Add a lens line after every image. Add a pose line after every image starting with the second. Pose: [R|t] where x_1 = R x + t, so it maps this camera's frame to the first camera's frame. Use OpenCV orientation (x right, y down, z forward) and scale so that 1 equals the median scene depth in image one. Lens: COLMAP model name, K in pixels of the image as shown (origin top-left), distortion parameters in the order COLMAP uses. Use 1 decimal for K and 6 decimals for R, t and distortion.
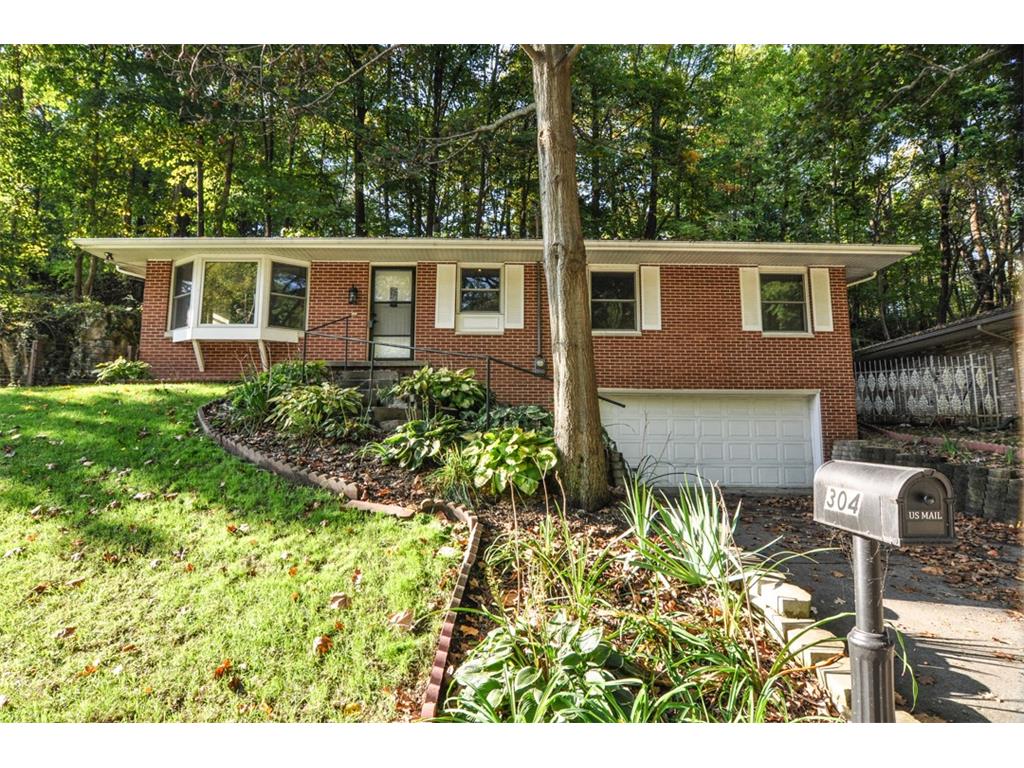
lens RADIAL K [[547.9, 0, 509.8], [0, 547.9, 383.0], [0, 0, 1]] dist [0.002613, -0.001983]
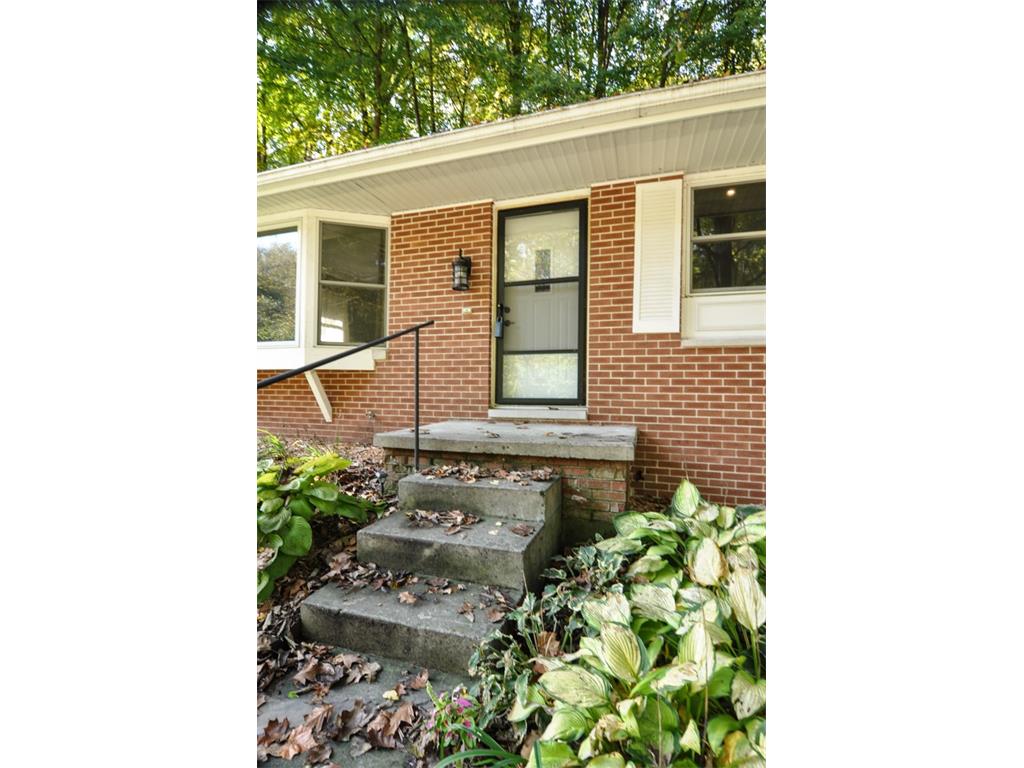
lens RADIAL K [[419.3, 0, 510.5], [0, 419.3, 381.8], [0, 0, 1]] dist [-0.002460, -0.000031]
pose [[0.945097, 0.002941, -0.326778, -0.117466], [0.030161, 0.994907, 0.096183, -0.095676], [0.325396, -0.100758, 0.940194, 0.636811]]
